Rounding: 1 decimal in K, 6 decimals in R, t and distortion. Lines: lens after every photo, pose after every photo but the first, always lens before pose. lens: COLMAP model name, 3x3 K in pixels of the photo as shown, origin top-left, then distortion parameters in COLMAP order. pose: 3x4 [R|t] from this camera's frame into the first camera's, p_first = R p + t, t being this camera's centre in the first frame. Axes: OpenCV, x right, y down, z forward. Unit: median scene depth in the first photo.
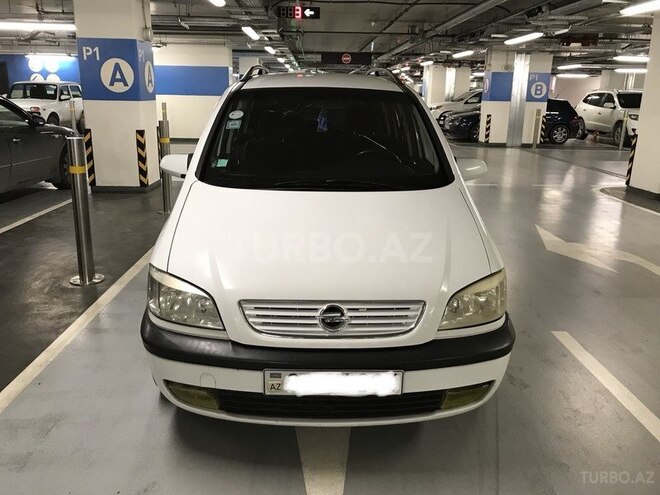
lens RADIAL K [[520.7, 0, 330.0], [0, 520.7, 247.5], [0, 0, 1]] dist [-0.023804, 0.001577]
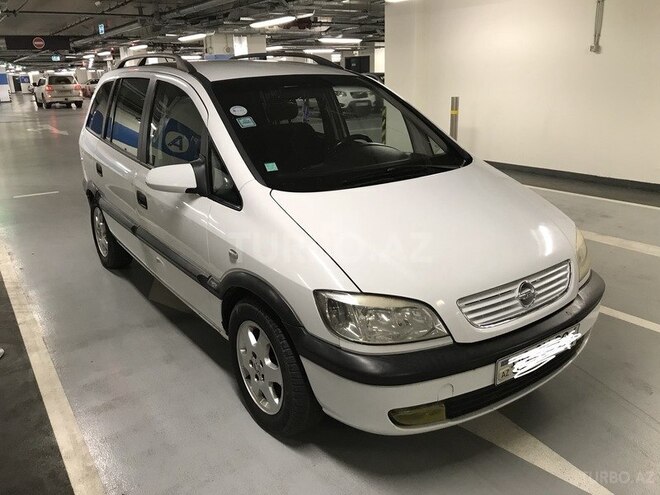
lens RADIAL K [[520.7, 0, 330.0], [0, 520.7, 247.5], [0, 0, 1]] dist [-0.023804, 0.001577]
pose [[0.840557, -0.200308, 0.503329, -0.806183], [0.185372, 0.979391, 0.080195, -0.111099], [-0.509020, 0.025895, 0.860365, 0.282293]]
